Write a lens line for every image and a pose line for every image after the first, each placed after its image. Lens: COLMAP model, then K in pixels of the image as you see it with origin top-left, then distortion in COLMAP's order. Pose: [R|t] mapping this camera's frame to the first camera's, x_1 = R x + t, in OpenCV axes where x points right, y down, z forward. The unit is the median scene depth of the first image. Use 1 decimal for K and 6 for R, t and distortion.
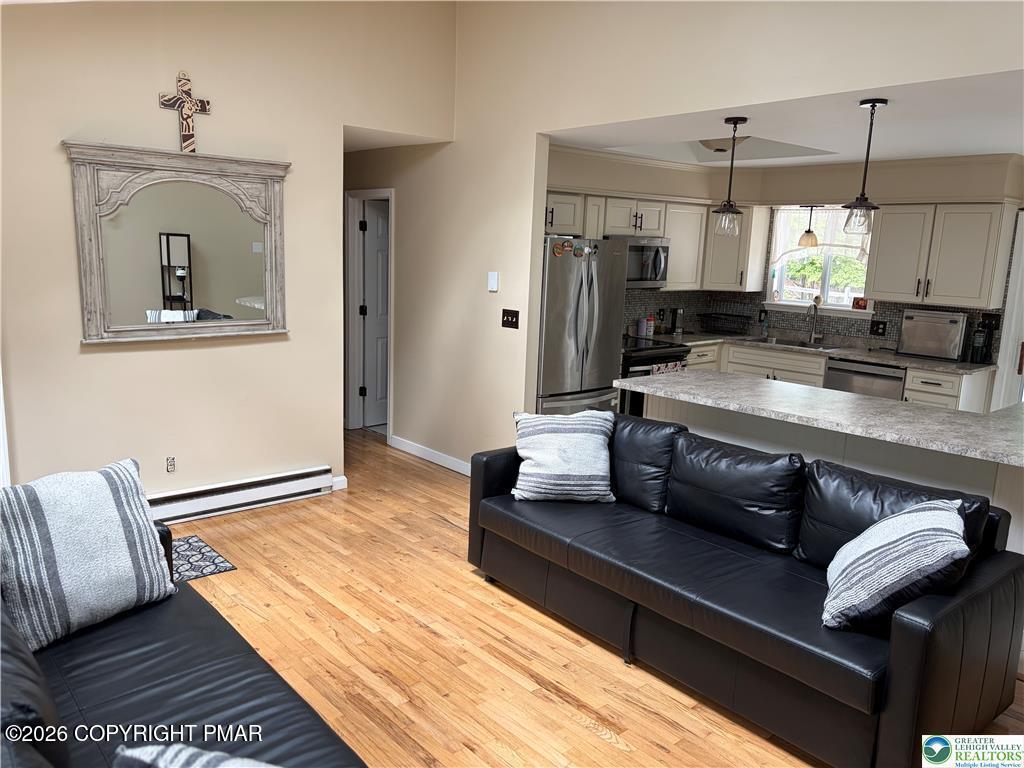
lens RADIAL K [[769.1, 0, 511.3], [0, 769.1, 385.8], [0, 0, 1]] dist [0.064162, -0.072603]
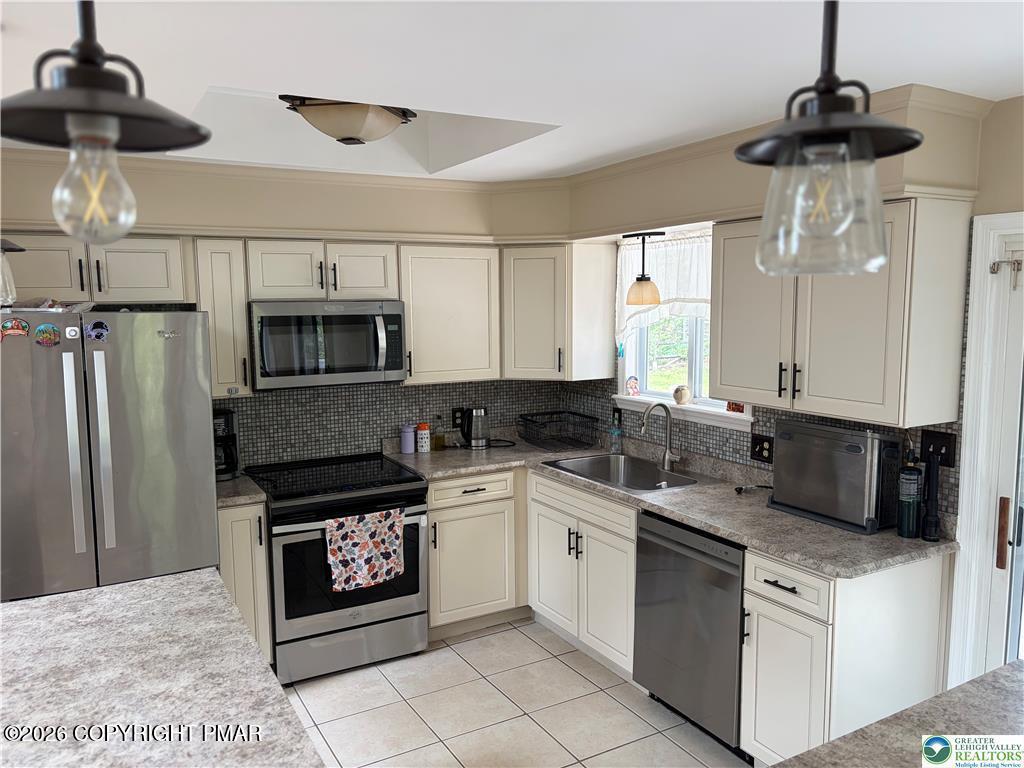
lens RADIAL K [[769.1, 0, 514.8], [0, 769.1, 387.3], [0, 0, 1]] dist [0.064162, -0.072603]
pose [[0.976503, -0.021157, -0.214464, 0.473533], [0.004950, 0.997109, -0.075827, -0.086146], [0.215448, 0.072984, 0.973784, 0.488005]]
